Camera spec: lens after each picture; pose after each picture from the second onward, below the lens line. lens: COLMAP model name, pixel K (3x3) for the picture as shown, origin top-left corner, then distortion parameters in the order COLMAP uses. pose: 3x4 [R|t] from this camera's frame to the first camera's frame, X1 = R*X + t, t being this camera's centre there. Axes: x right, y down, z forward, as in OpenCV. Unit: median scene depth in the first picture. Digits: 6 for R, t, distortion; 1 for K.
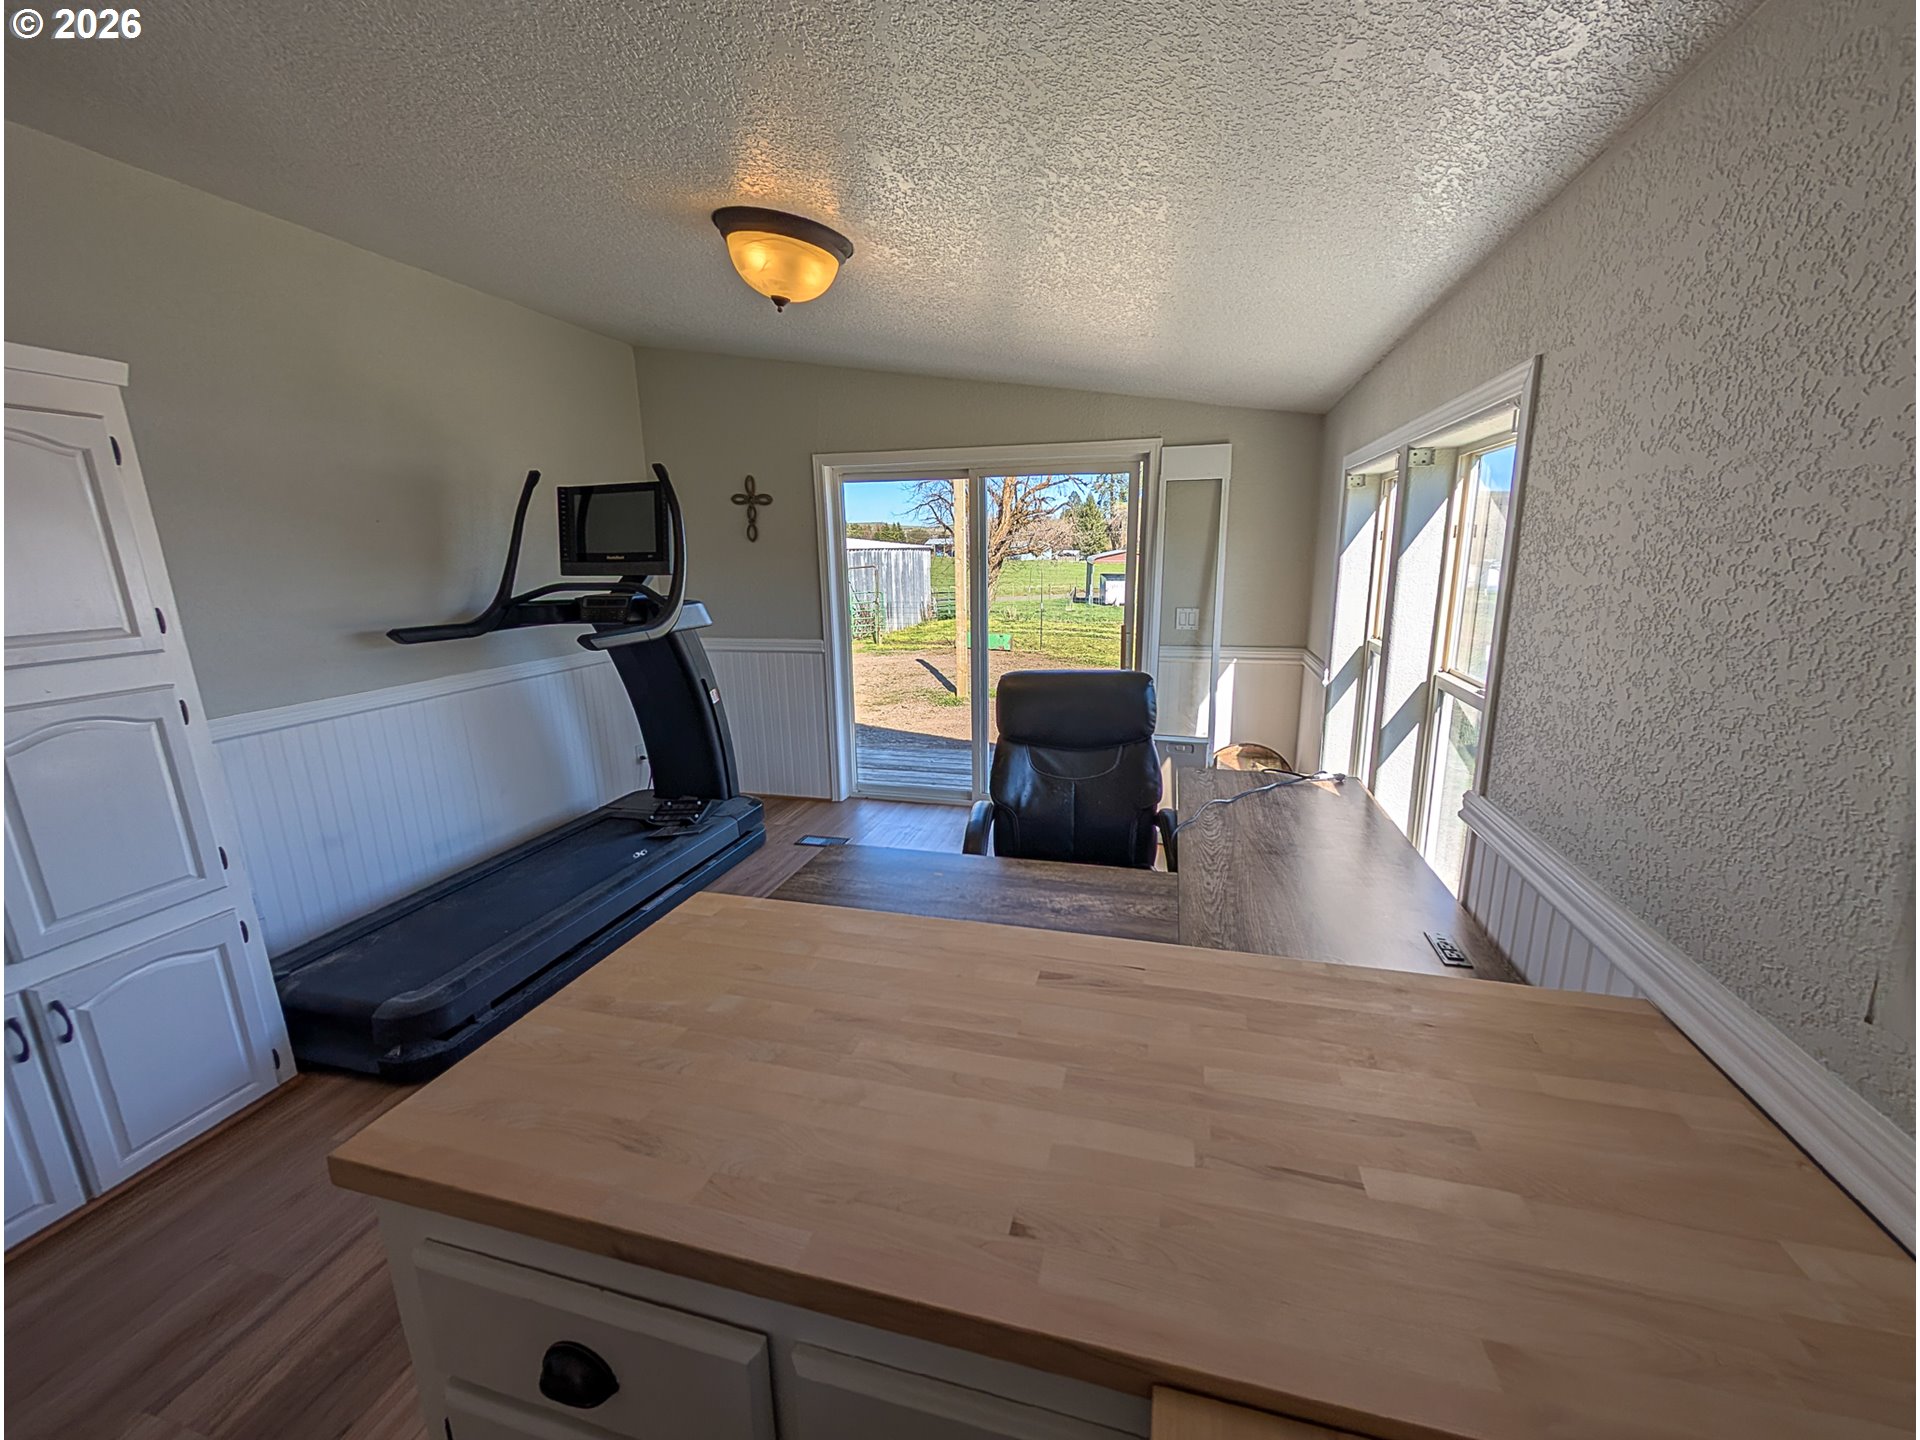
lens RADIAL K [[773.1, 0, 960.0], [0, 773.1, 720.0], [0, 0, 1]] dist [-0.001945, -0.000202]
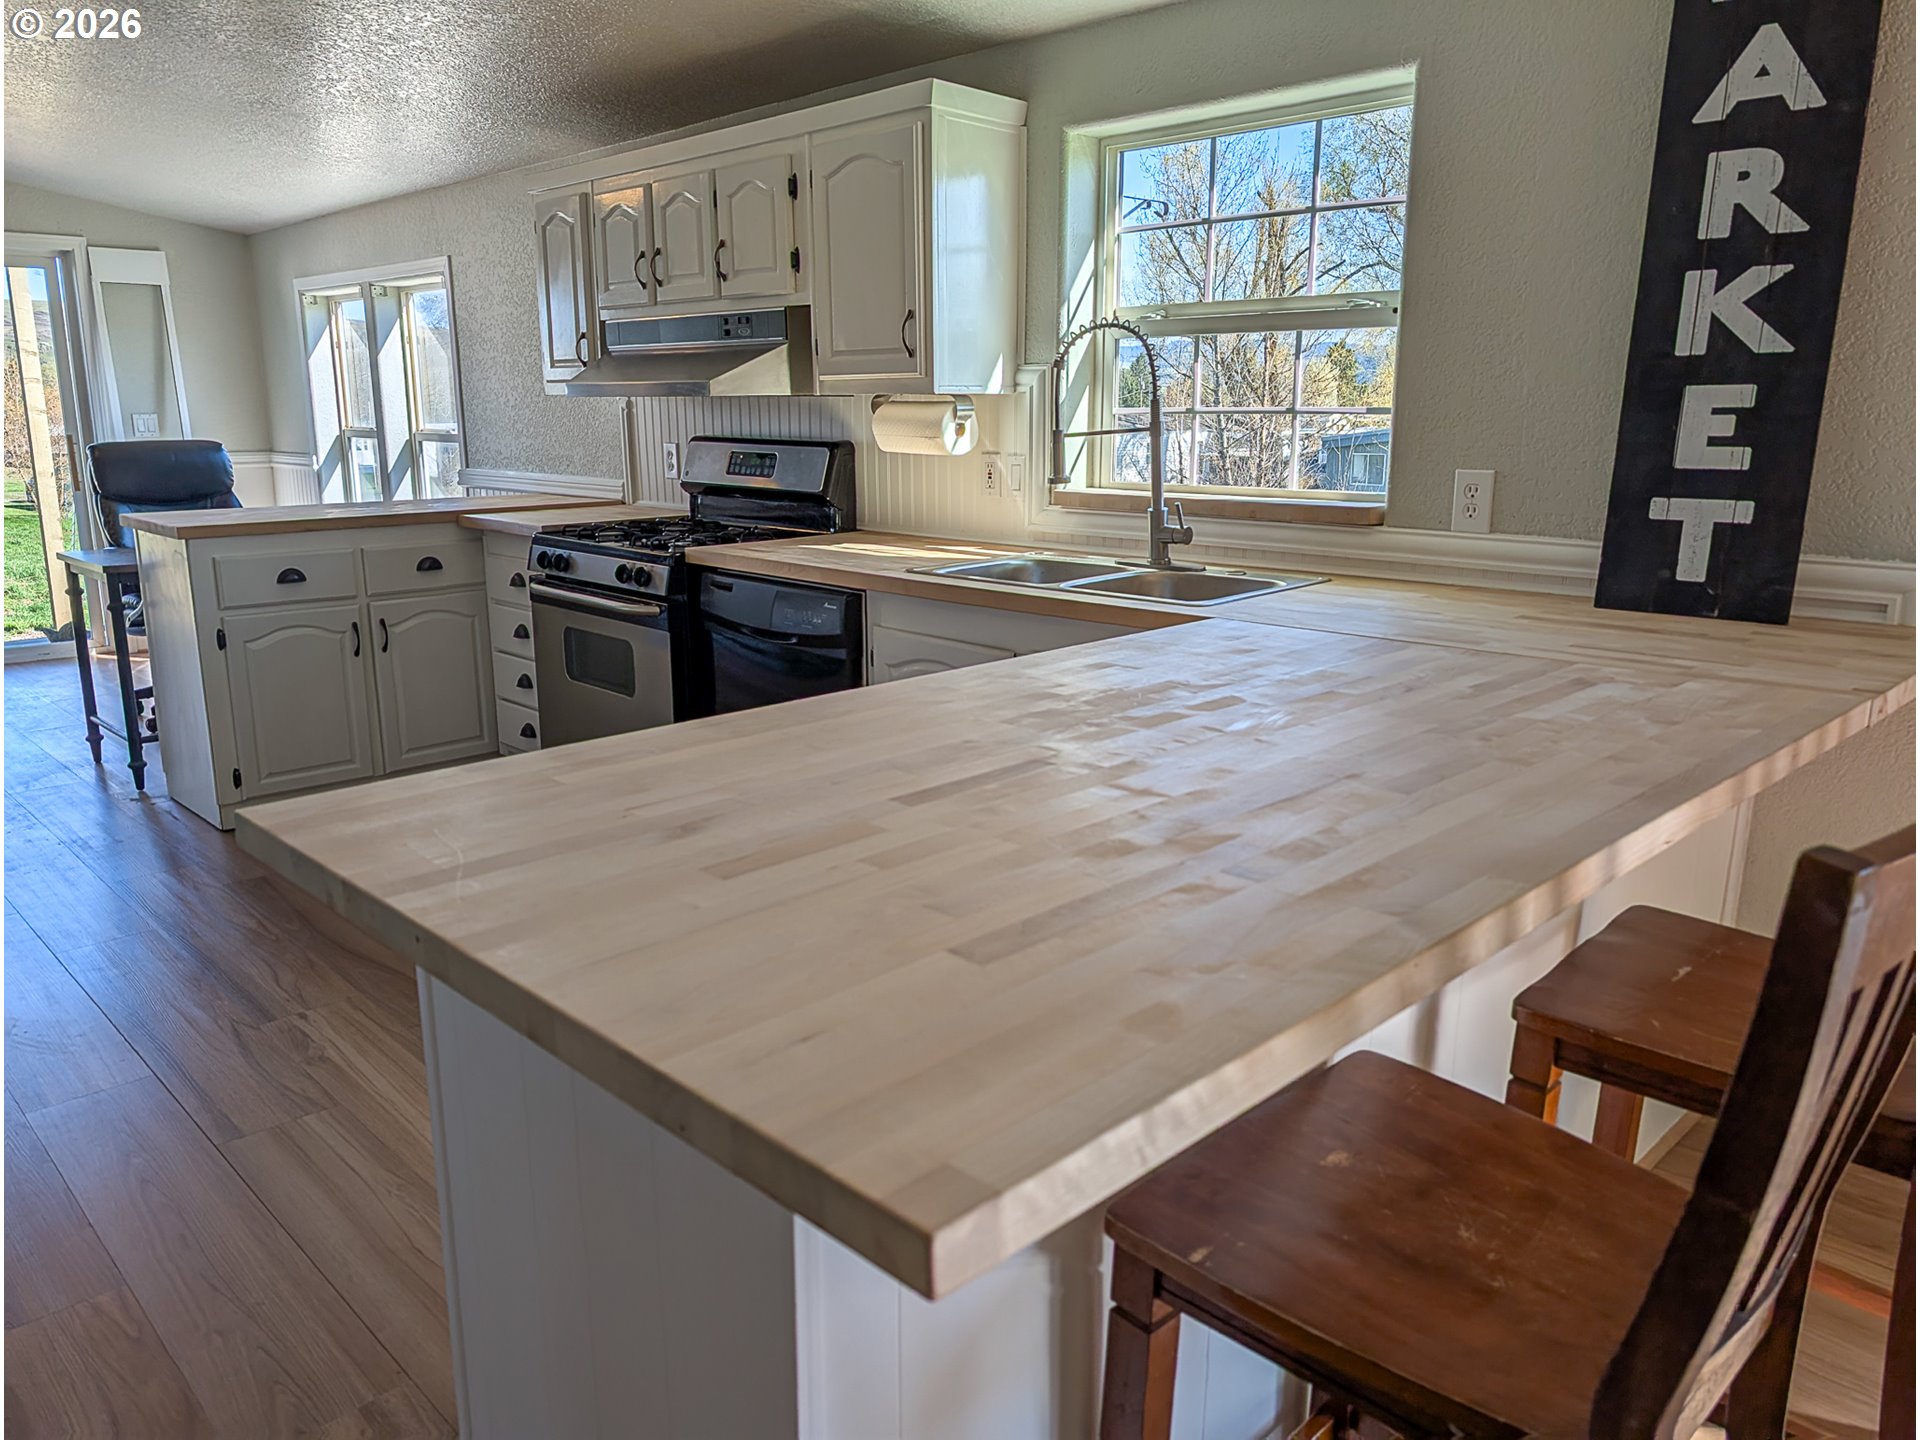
lens RADIAL K [[1375.8, 0, 960.0], [0, 1375.8, 720.0], [0, 0, 1]] dist [0.011246, 0.001788]
pose [[0.517532, -0.183430, 0.835771, -0.876594], [0.177845, 0.978481, 0.104625, 0.290854], [-0.836978, 0.094491, 0.539017, -0.959025]]
